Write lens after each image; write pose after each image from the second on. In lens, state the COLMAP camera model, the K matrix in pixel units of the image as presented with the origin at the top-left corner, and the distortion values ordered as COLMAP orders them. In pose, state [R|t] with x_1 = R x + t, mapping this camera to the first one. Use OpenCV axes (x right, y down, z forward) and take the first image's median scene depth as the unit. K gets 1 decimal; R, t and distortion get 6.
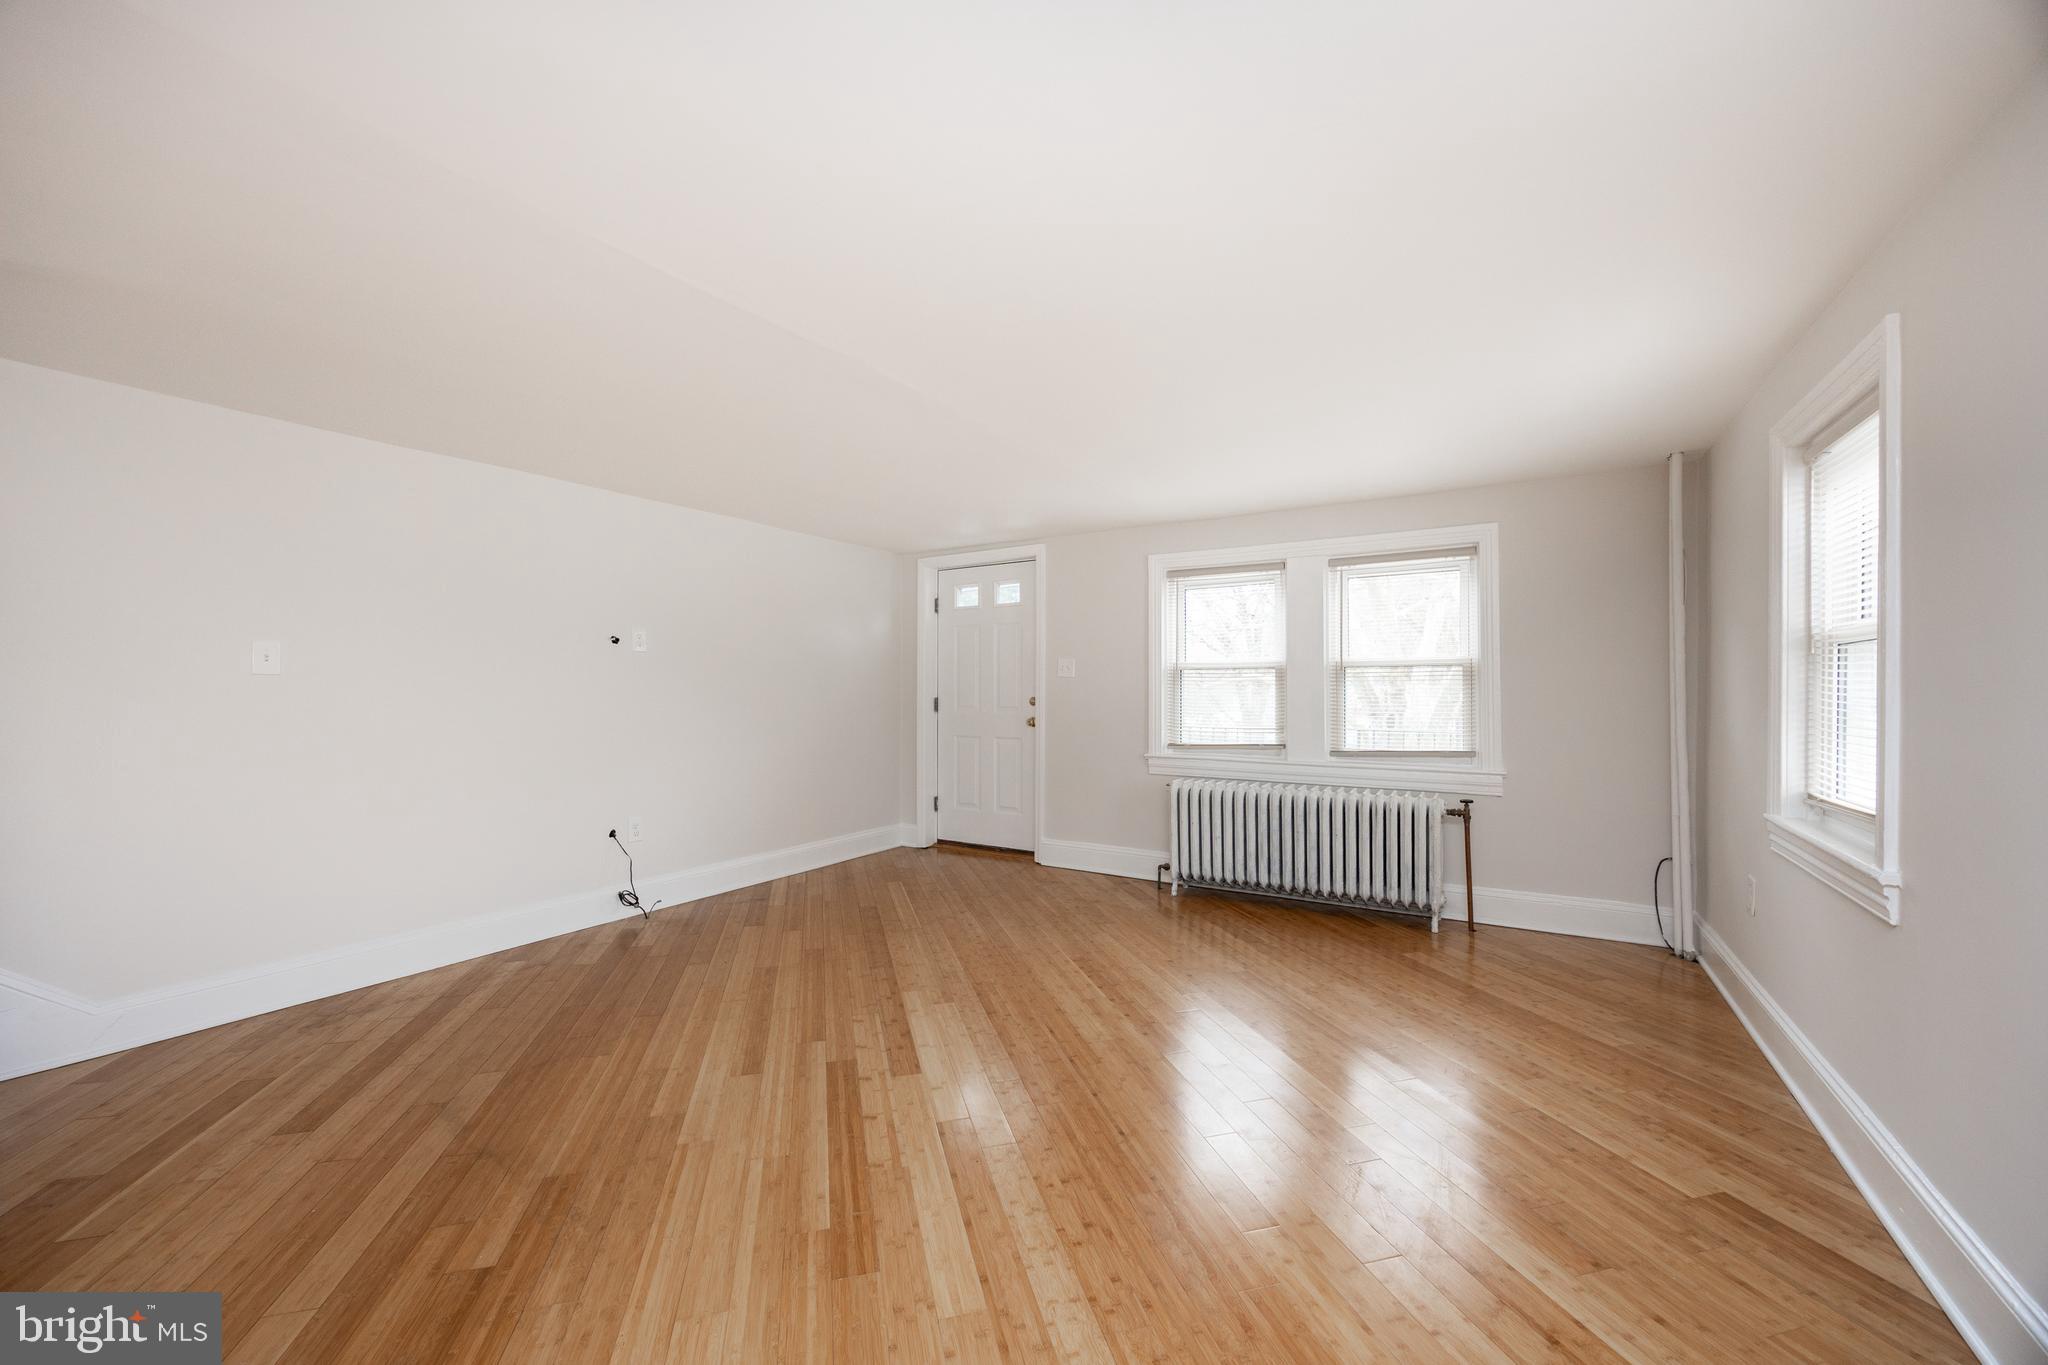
lens RADIAL K [[783.6, 0, 1012.1], [0, 783.6, 687.3], [0, 0, 1]] dist [0.001216, 0.000218]
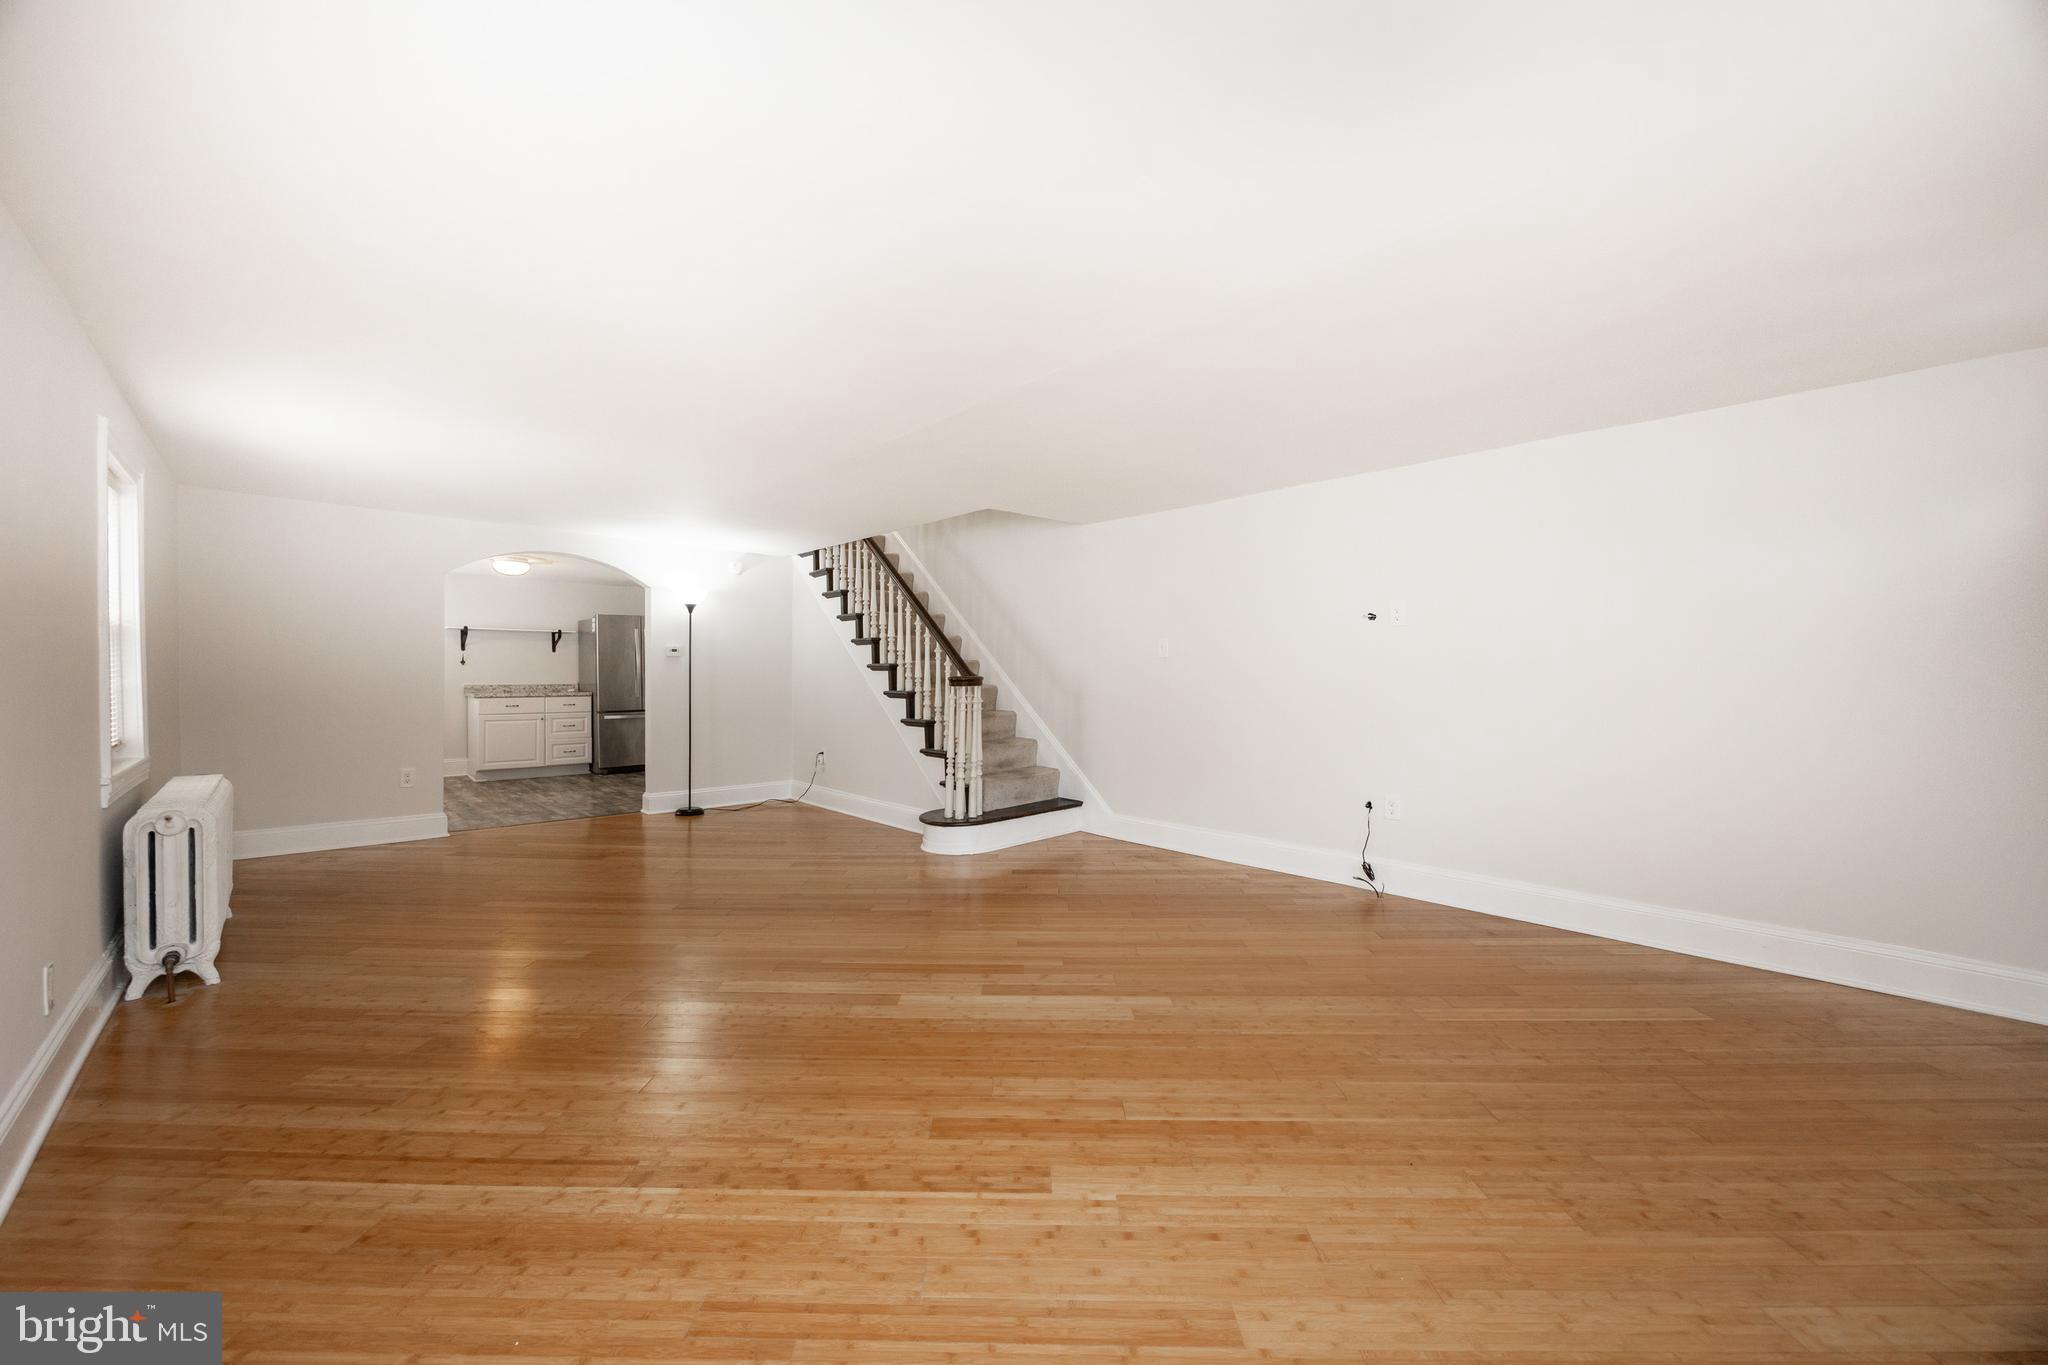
lens RADIAL K [[772.0, 0, 1022.2], [0, 772.0, 680.6], [0, 0, 1]] dist [-0.005425, 0.000175]
pose [[-0.247831, 0.012148, -0.968727, 0.583274], [0.001102, 0.999924, 0.012258, 0.010165], [0.968803, 0.001970, -0.247826, 0.811238]]
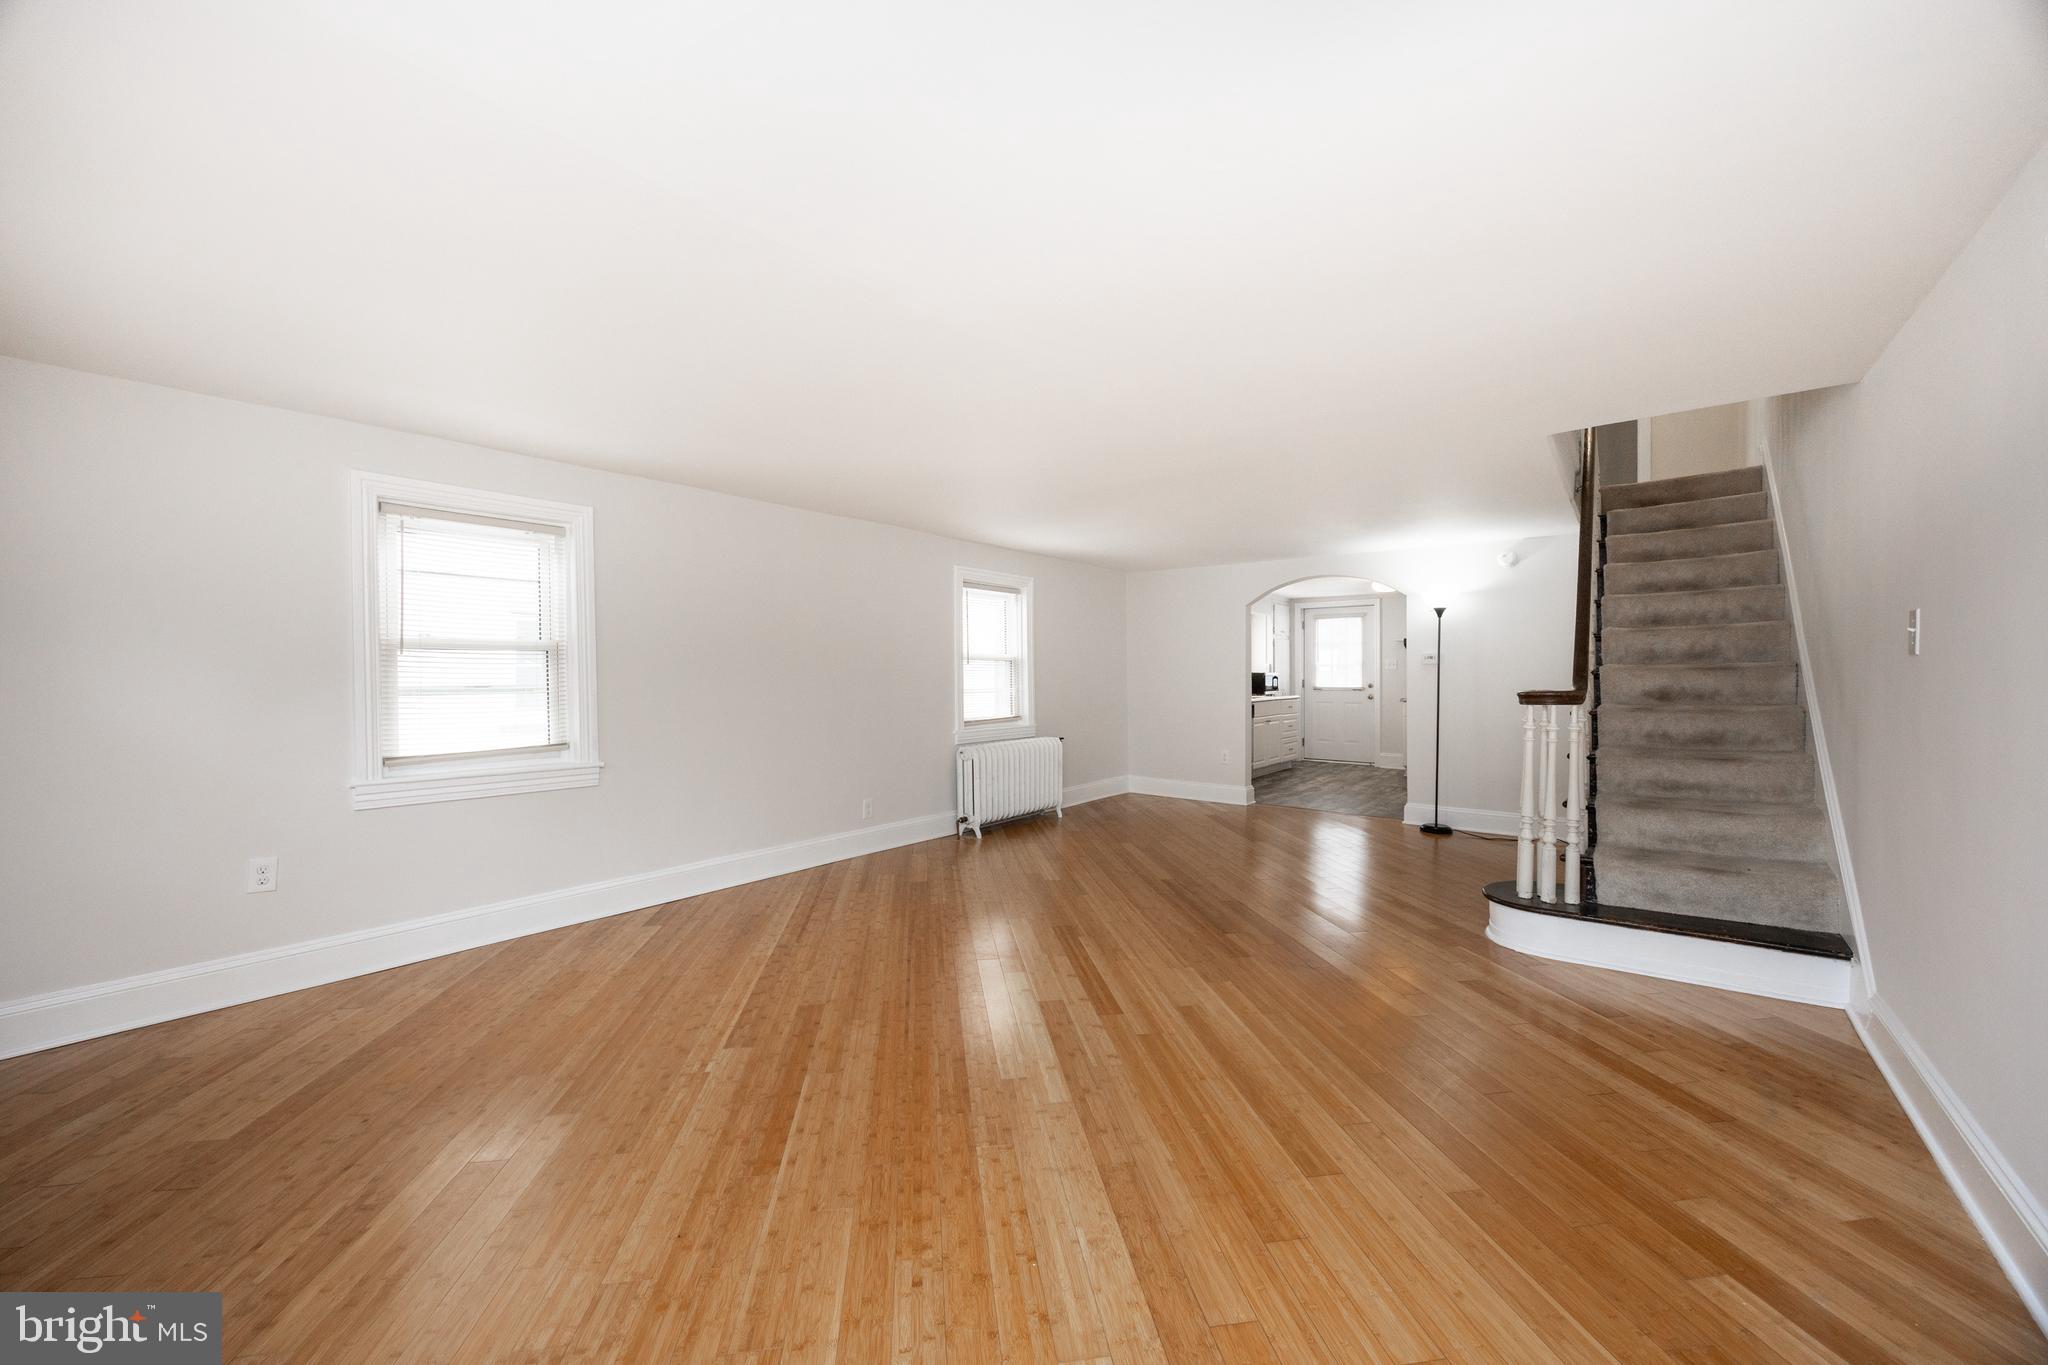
lens RADIAL K [[773.1, 0, 1025.7], [0, 773.1, 683.3], [0, 0, 1]] dist [-0.004391, -0.000102]
pose [[-0.994370, 0.004985, 0.105843, -0.135282], [0.005709, 0.999962, 0.006540, 0.002799], [-0.105806, 0.007108, -0.994361, 1.307961]]
